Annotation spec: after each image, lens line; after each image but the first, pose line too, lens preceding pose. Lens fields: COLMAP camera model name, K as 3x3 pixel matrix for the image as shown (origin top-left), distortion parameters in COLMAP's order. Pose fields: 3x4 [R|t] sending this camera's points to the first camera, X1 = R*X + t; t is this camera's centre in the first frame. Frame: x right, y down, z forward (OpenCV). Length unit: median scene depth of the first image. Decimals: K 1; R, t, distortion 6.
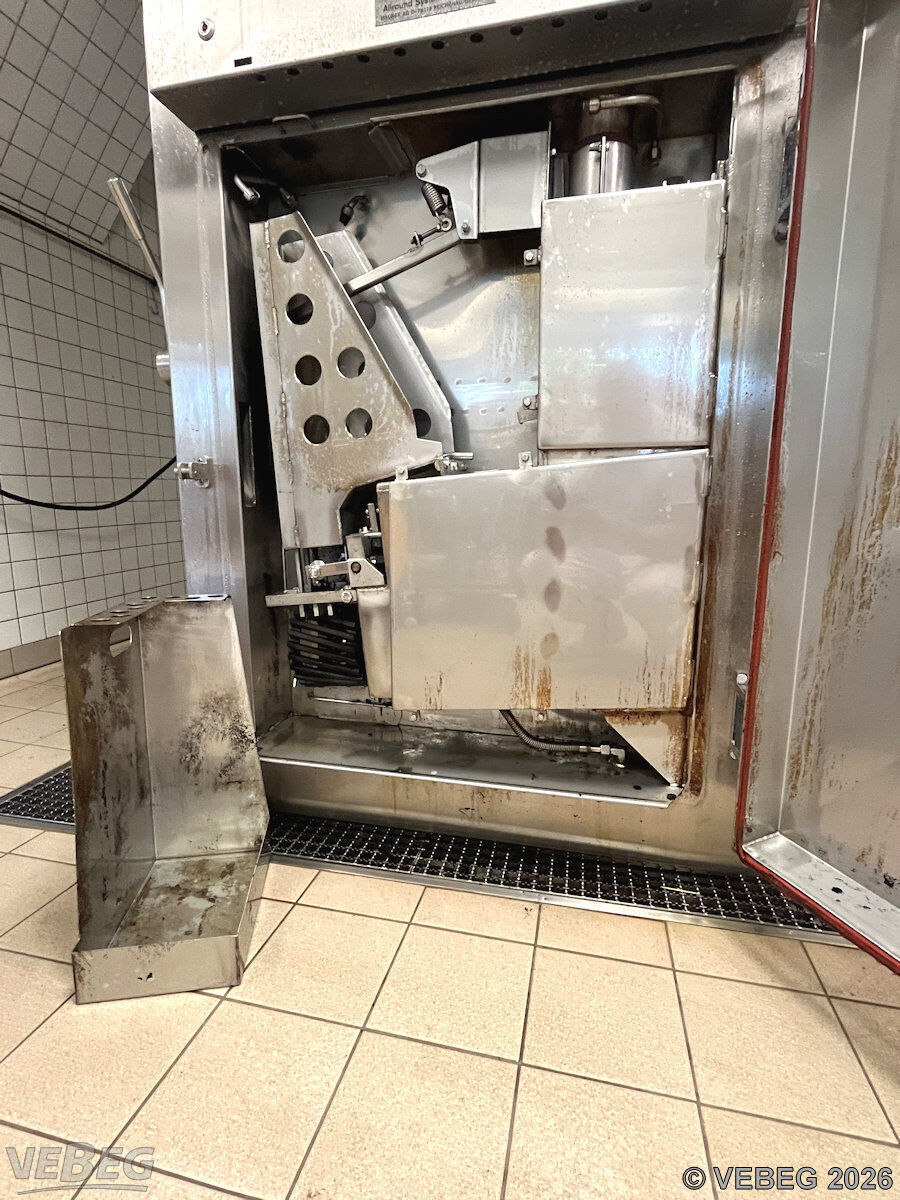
lens RADIAL K [[584.4, 0, 451.3], [0, 584.4, 597.3], [0, 0, 1]] dist [0.002507, 0.000024]
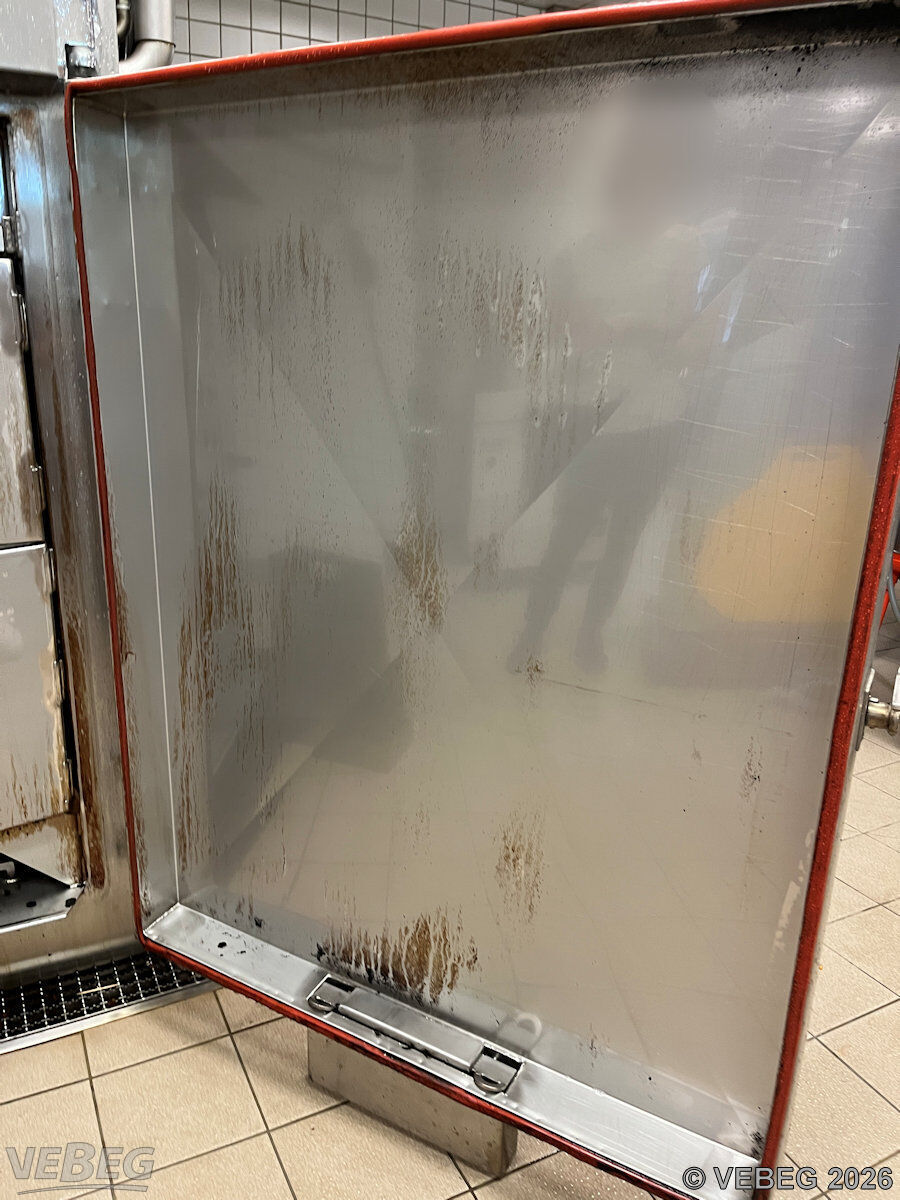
lens RADIAL K [[918.1, 0, 449.9], [0, 918.1, 601.8], [0, 0, 1]] dist [0.051441, -0.067490]
pose [[0.769100, -0.168171, 0.616606, 0.021302], [0.081510, 0.982693, 0.166347, -0.326290], [-0.633909, -0.077678, 0.769497, -0.470645]]
